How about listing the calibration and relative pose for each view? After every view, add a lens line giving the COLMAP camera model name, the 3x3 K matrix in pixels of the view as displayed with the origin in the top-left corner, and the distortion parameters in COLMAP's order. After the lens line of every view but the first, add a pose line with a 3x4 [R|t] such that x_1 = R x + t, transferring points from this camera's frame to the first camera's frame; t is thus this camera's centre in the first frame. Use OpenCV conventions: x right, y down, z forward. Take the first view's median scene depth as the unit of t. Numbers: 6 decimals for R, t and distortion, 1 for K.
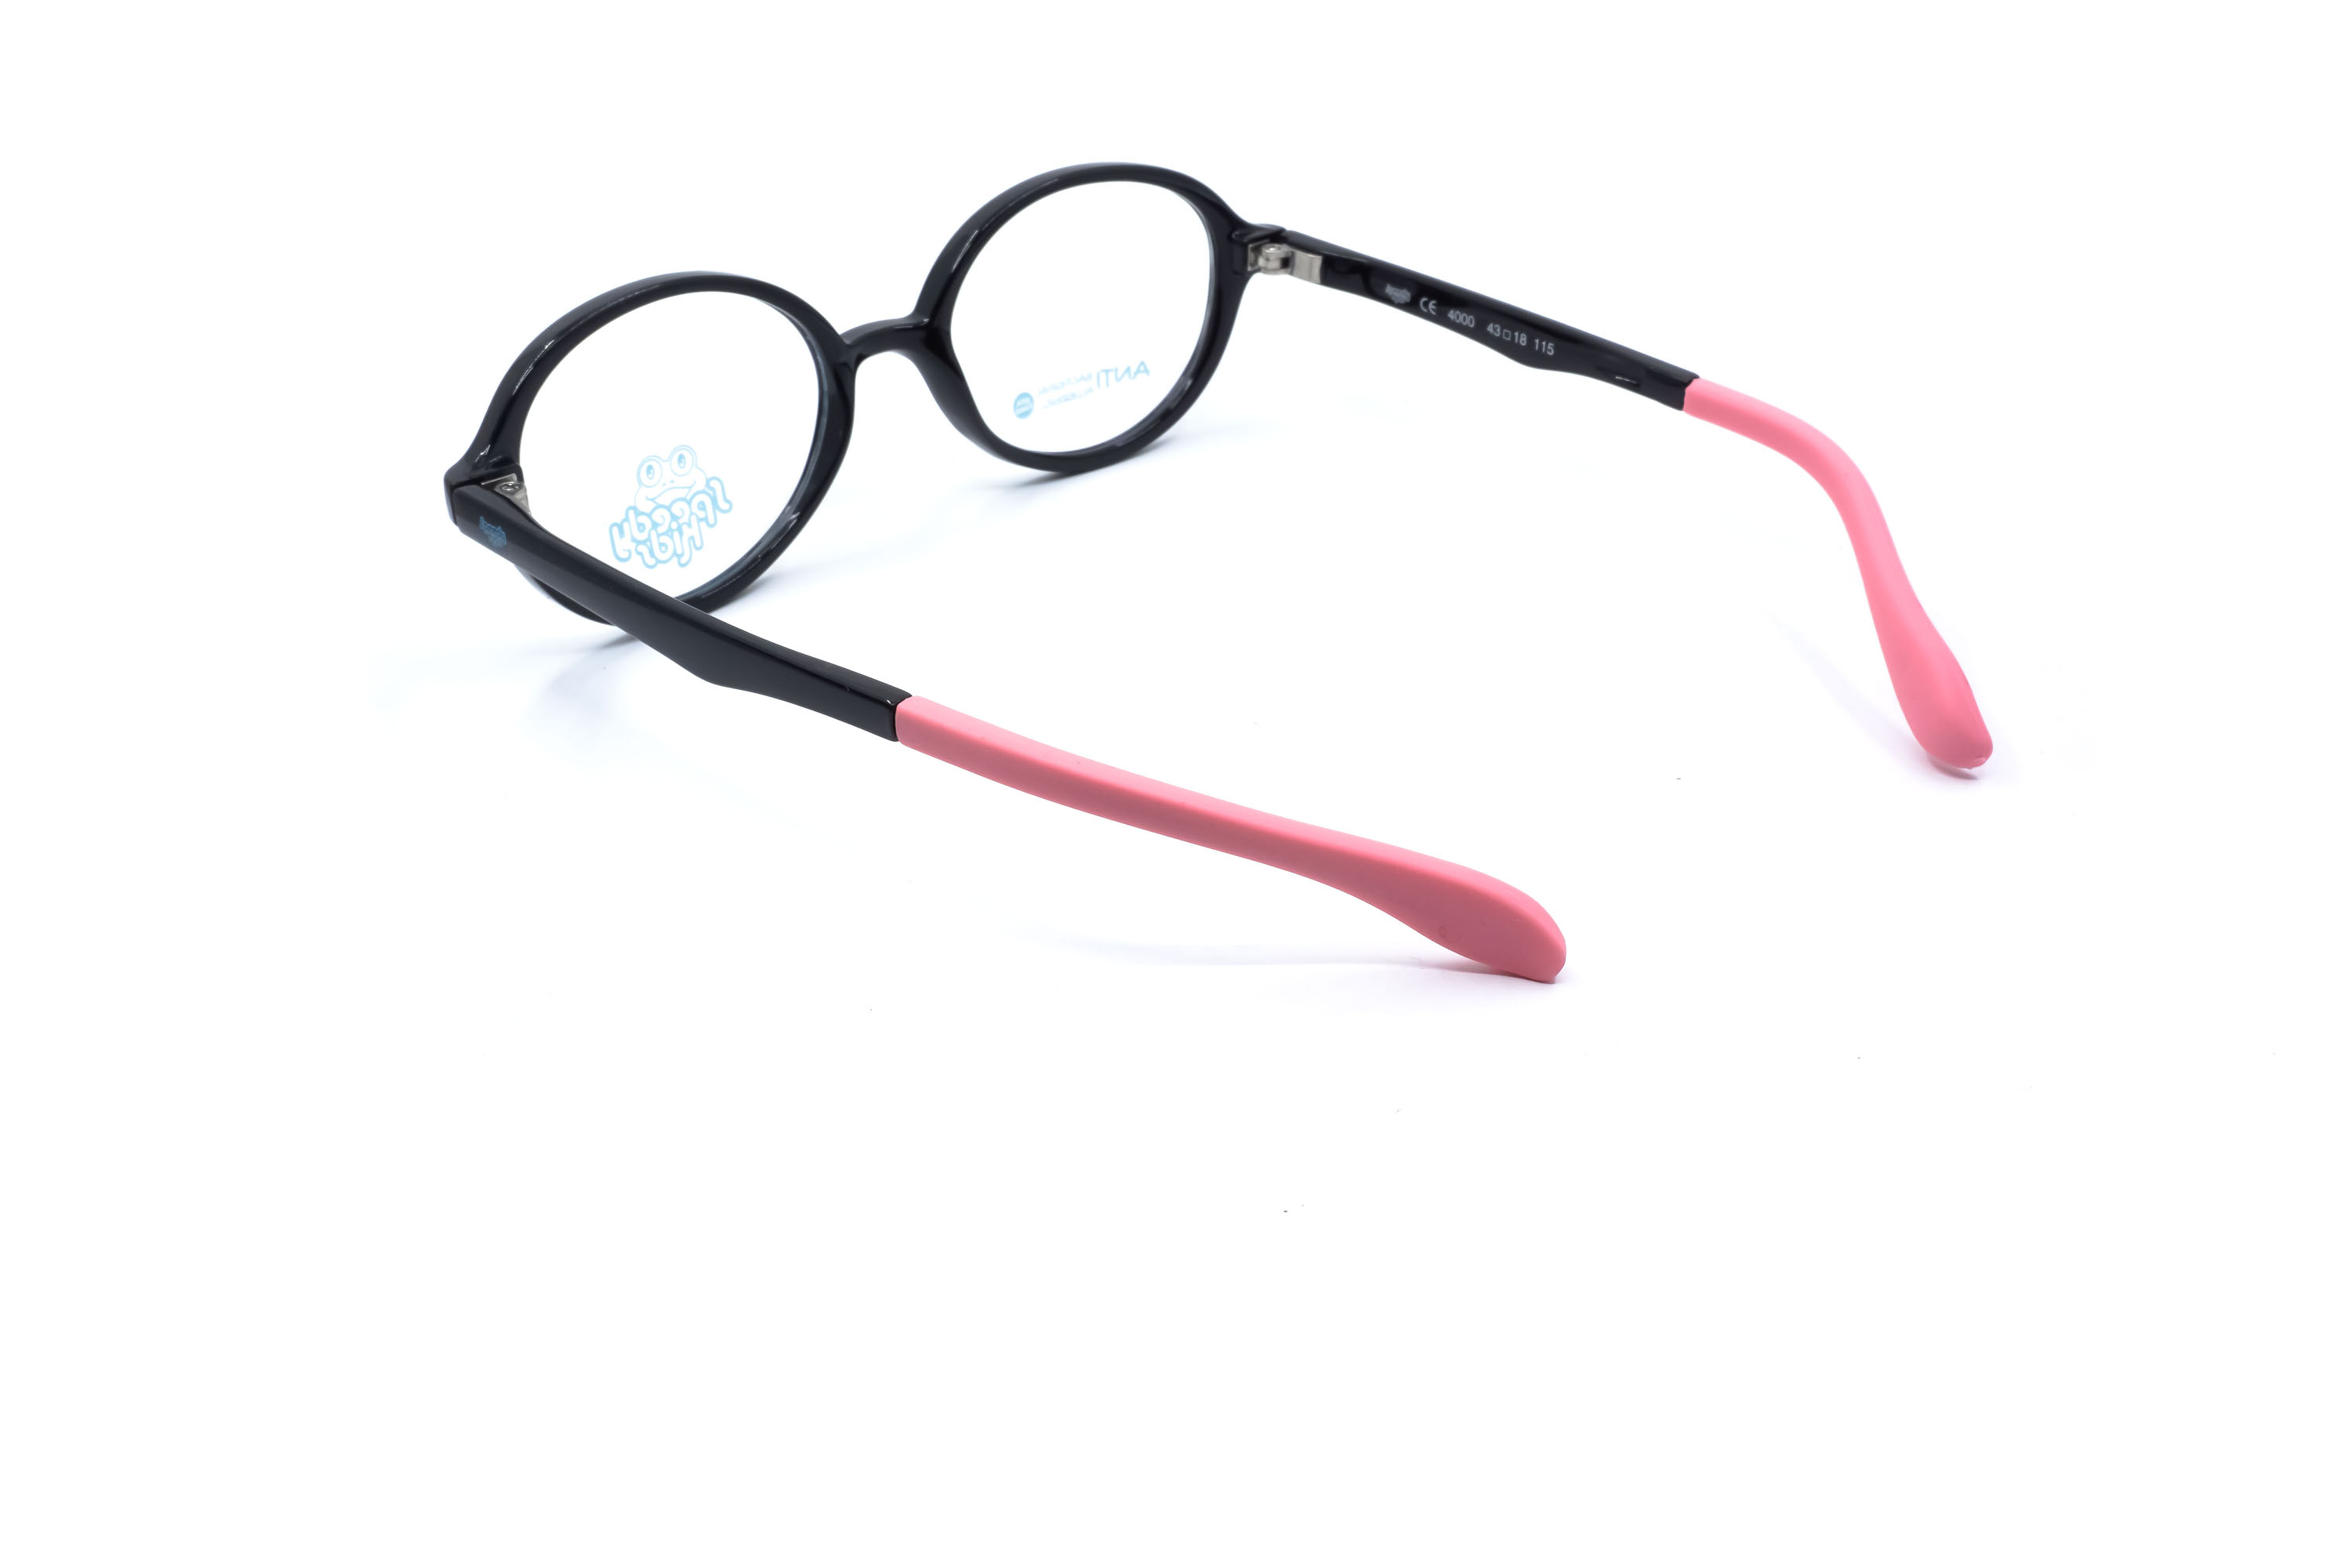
lens RADIAL K [[2438.8, 0, 1178.6], [0, 2438.8, 782.8], [0, 0, 1]] dist [0.017828, 0.000000]
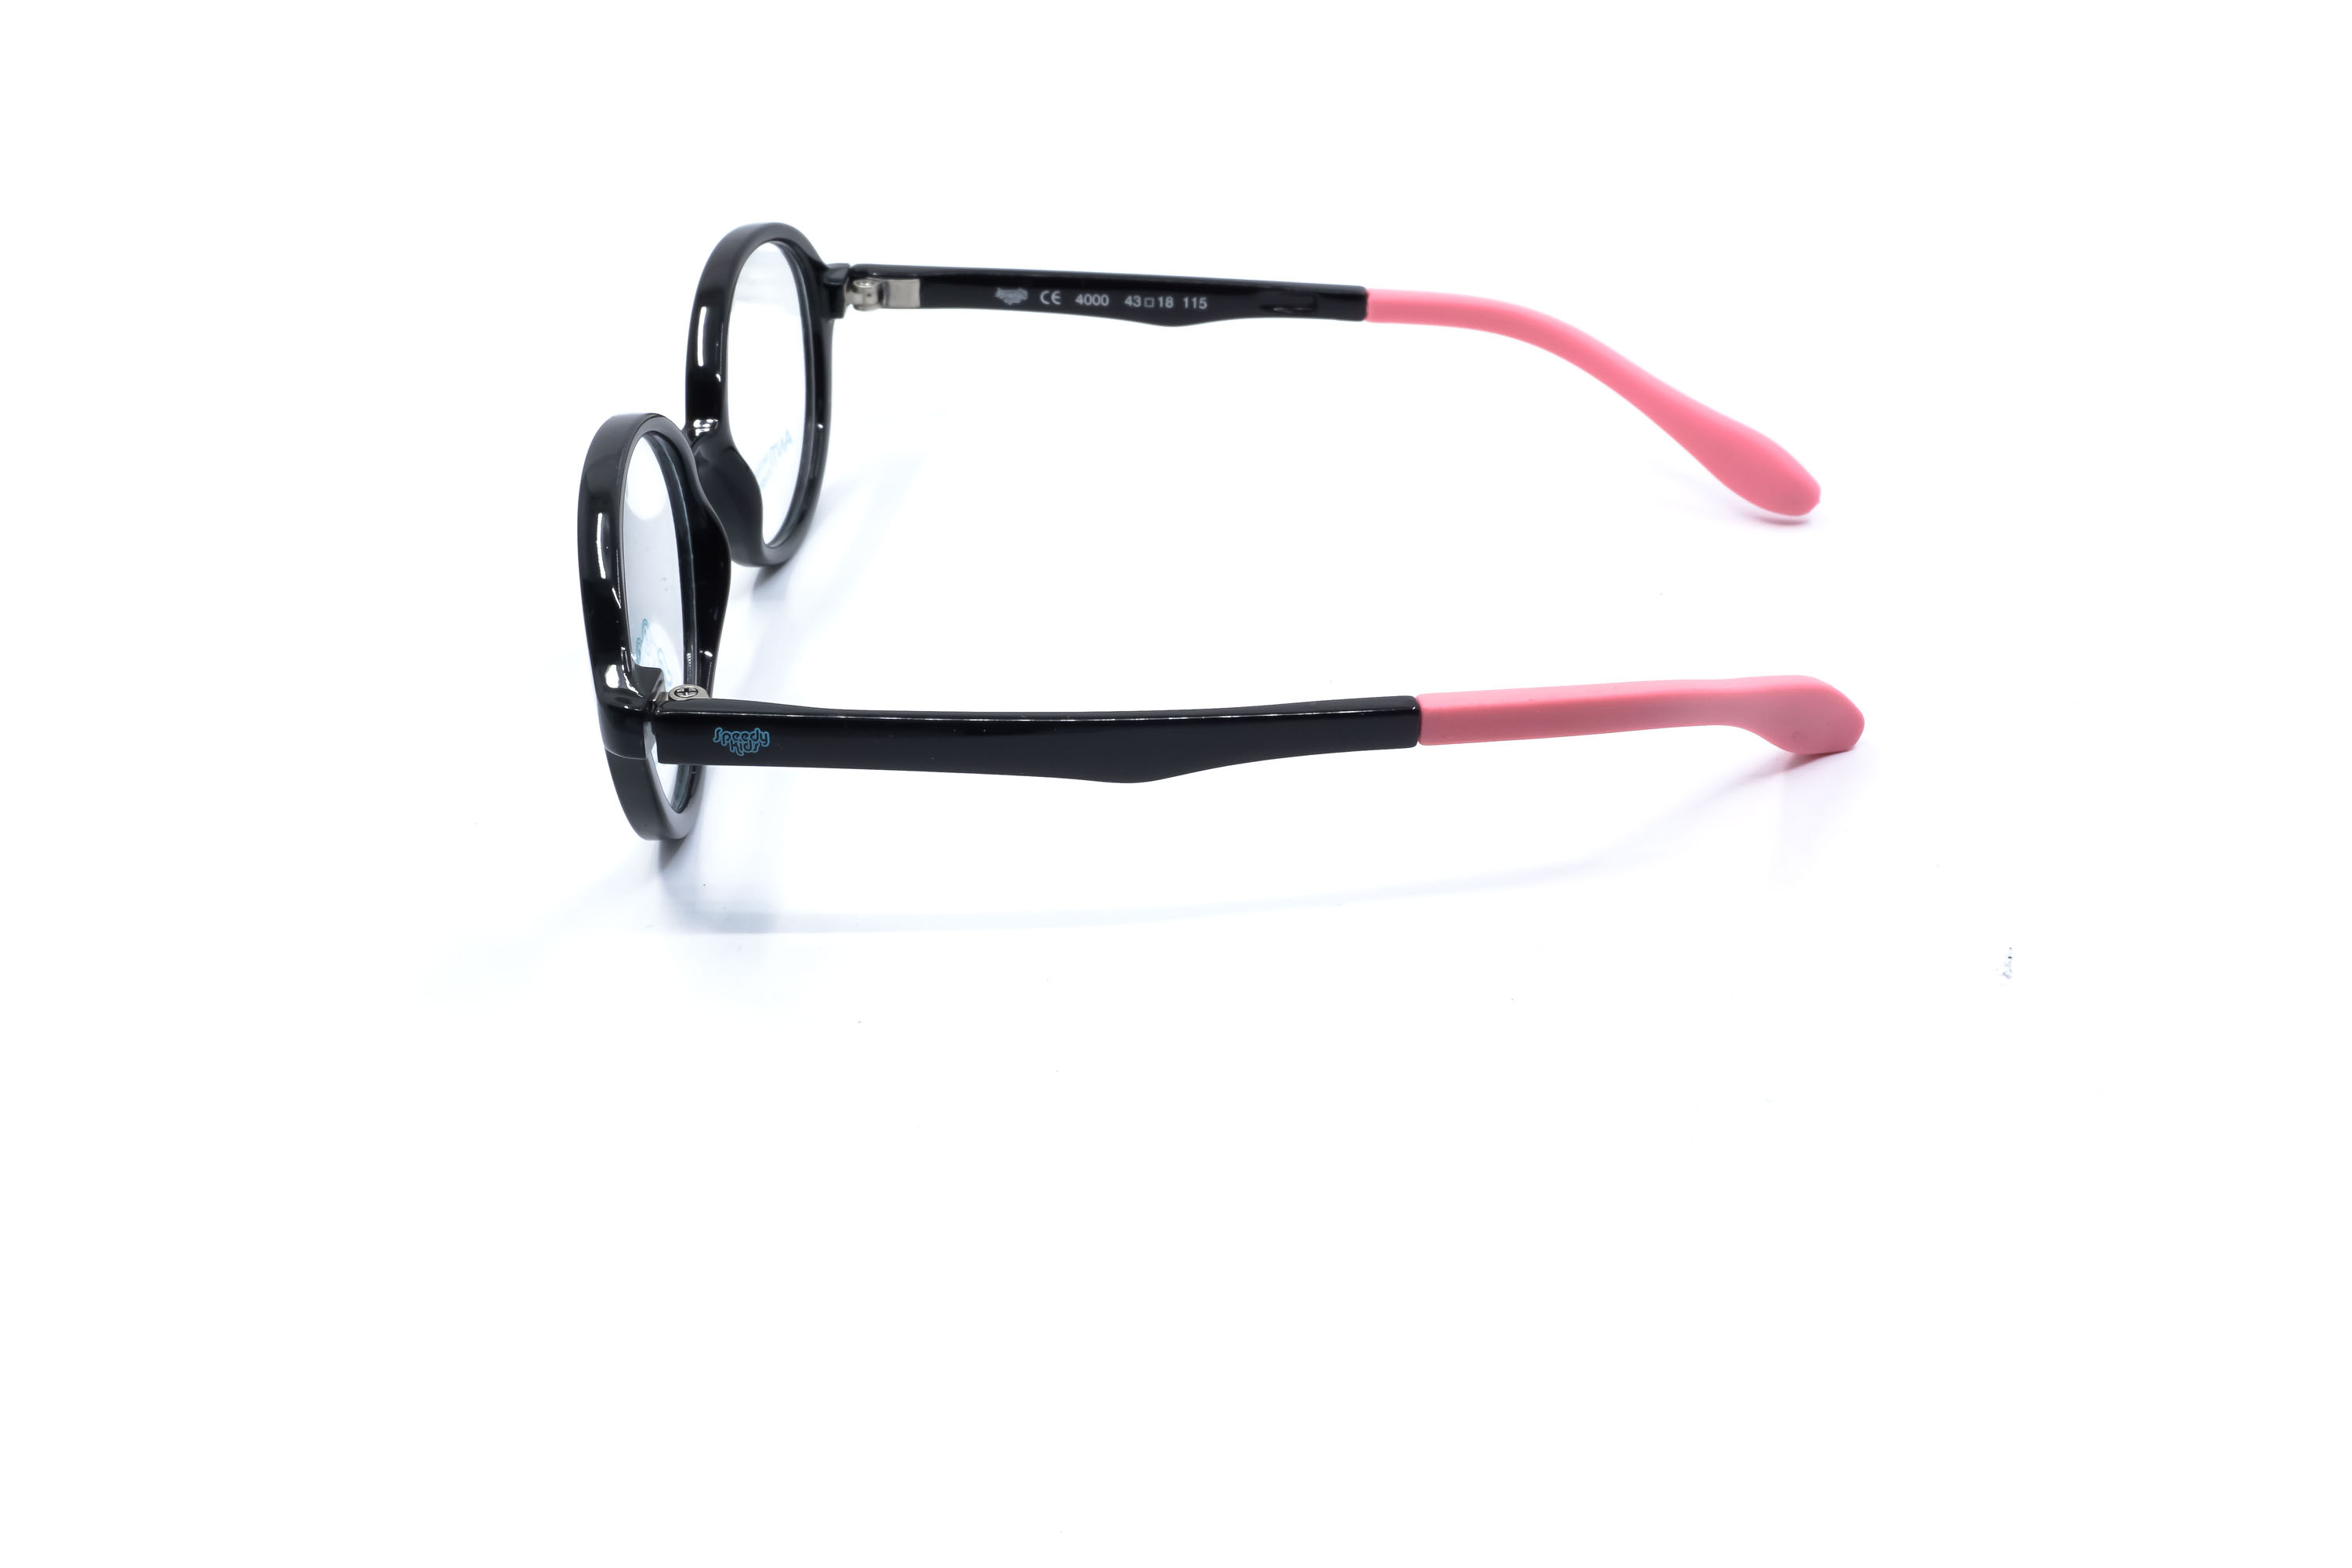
lens RADIAL K [[2438.8, 0, 1182.4], [0, 2438.8, 790.6], [0, 0, 1]] dist [0.017828, 0.000000]
pose [[0.704339, -0.348545, 0.618404, -0.612757], [0.353341, 0.927710, 0.120433, -0.116955], [-0.615676, 0.133682, 0.776578, 0.216504]]
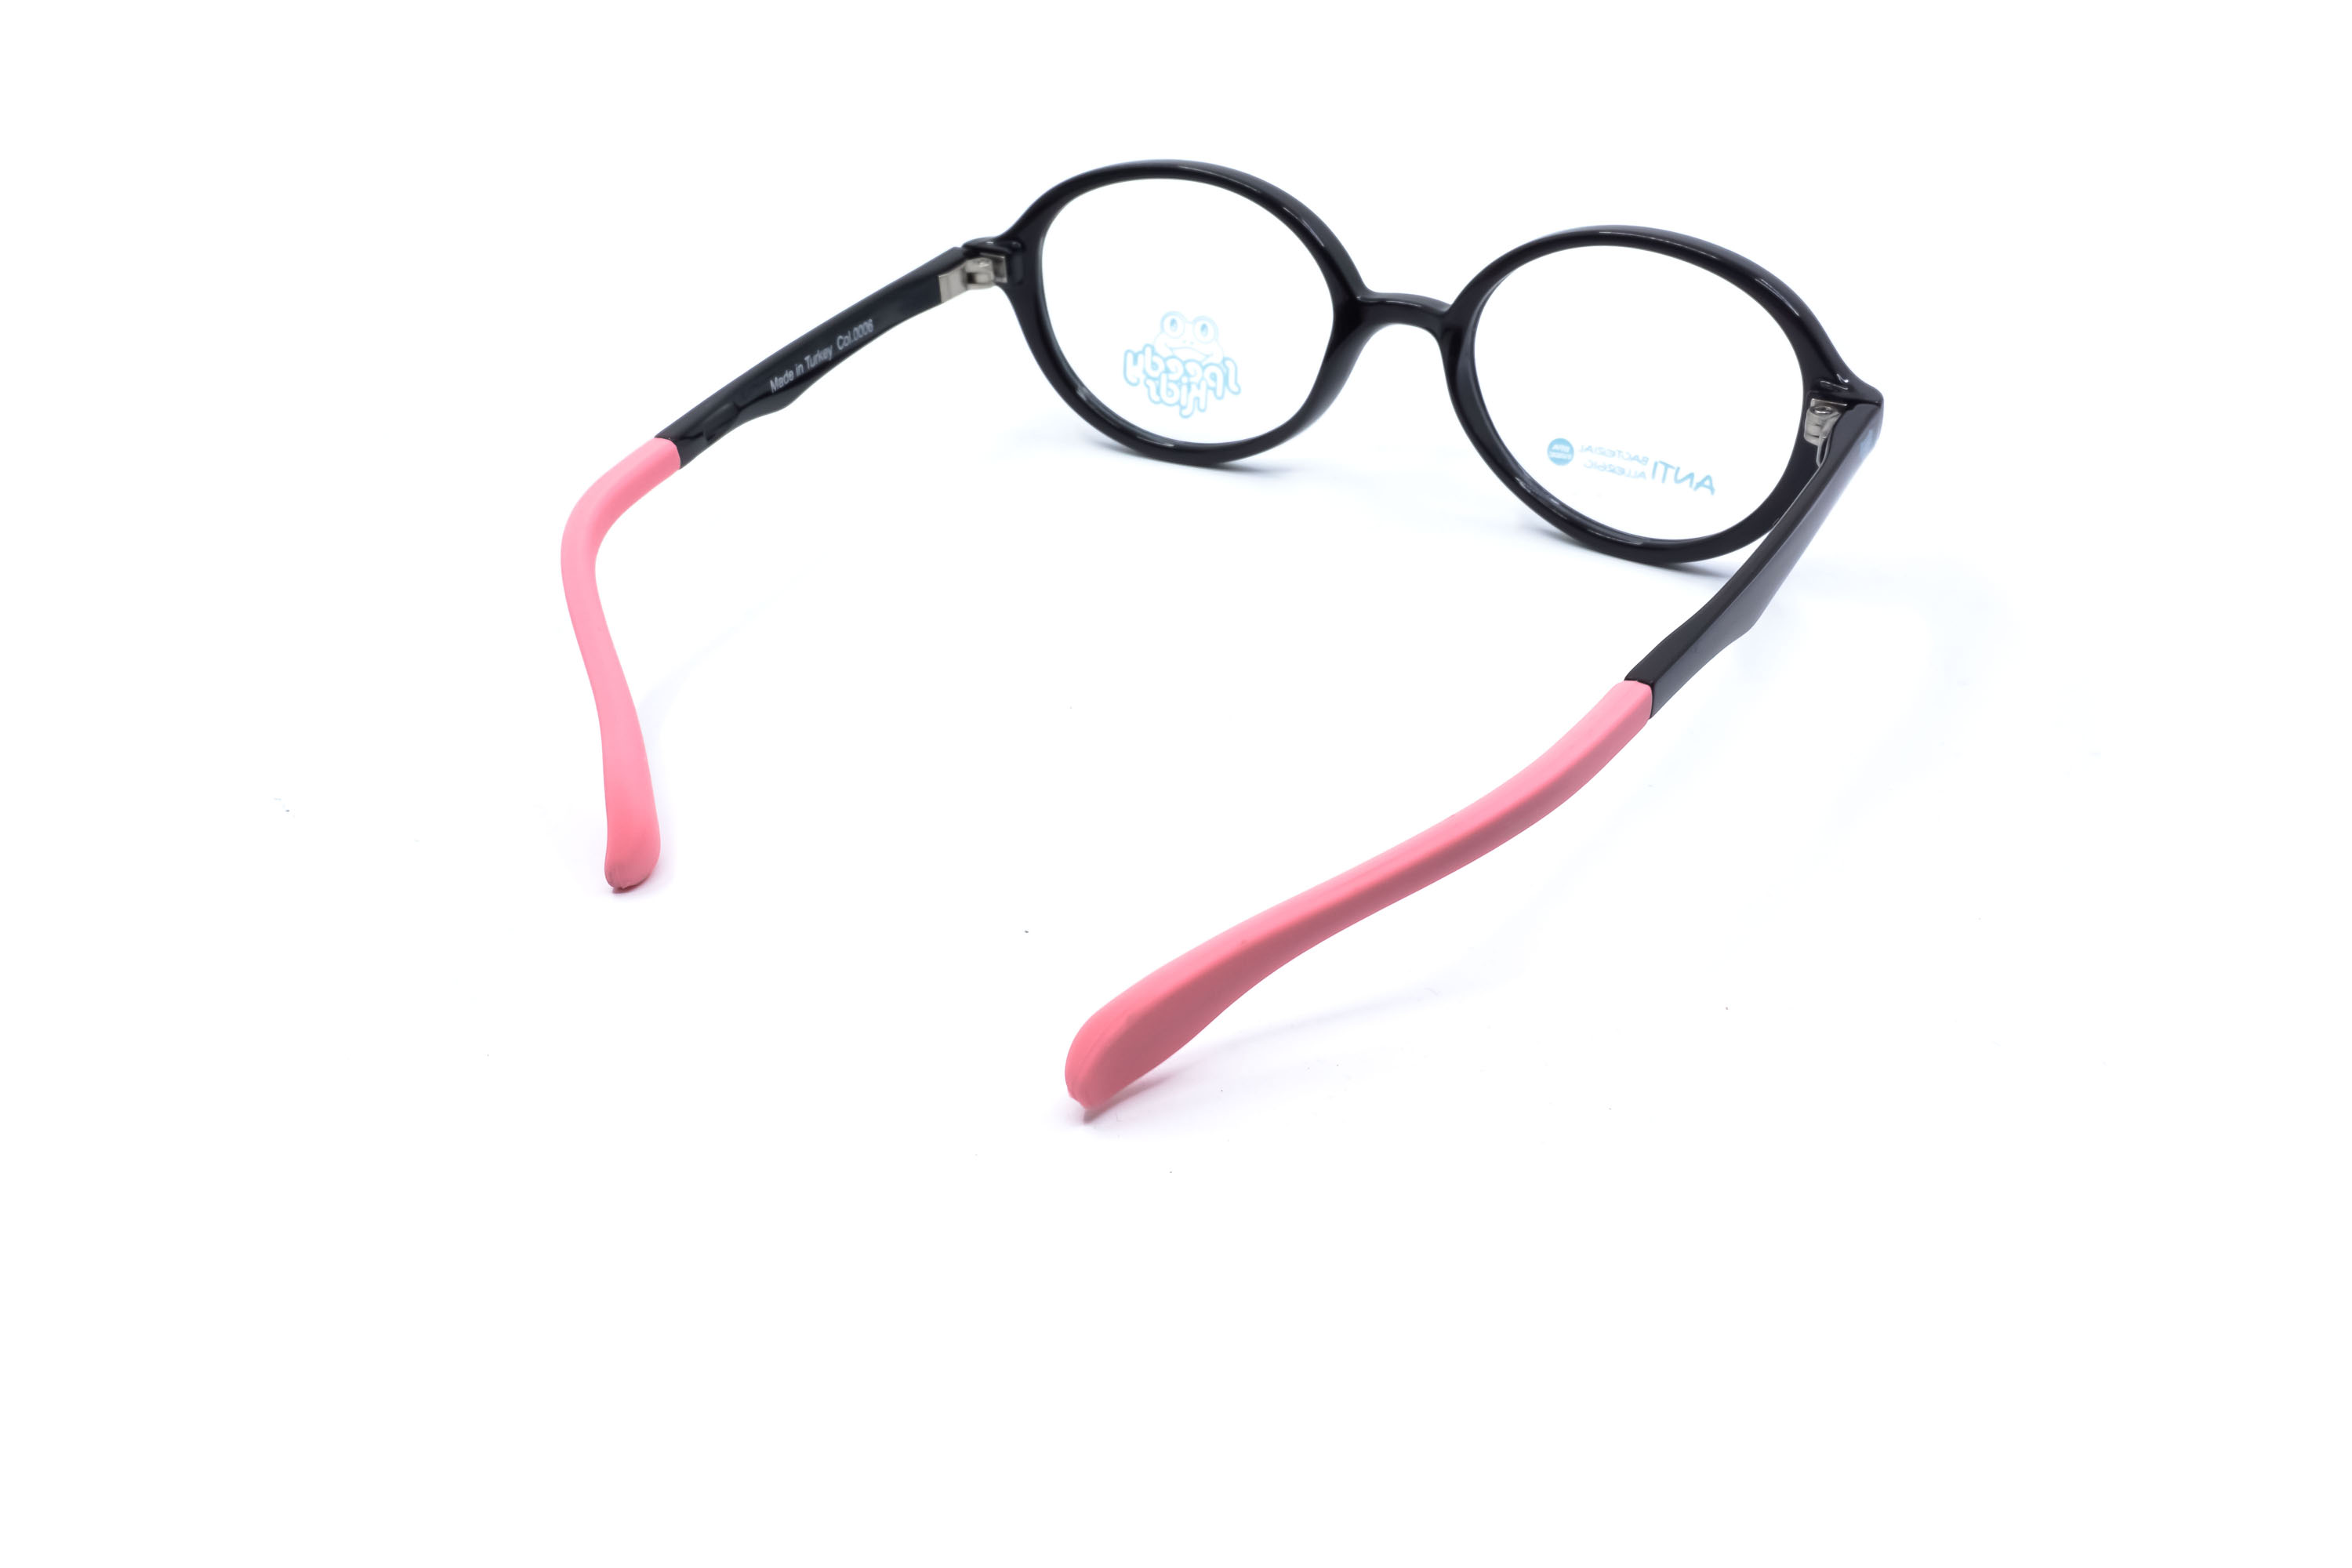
lens RADIAL K [[2438.8, 0, 1211.5], [0, 2438.8, 740.8], [0, 0, 1]] dist [0.017828, 0.000000]
pose [[0.264929, 0.468010, -0.843077, 0.824294], [-0.467448, 0.827049, 0.312221, -0.323367], [0.843389, 0.311378, 0.437880, 0.558645]]
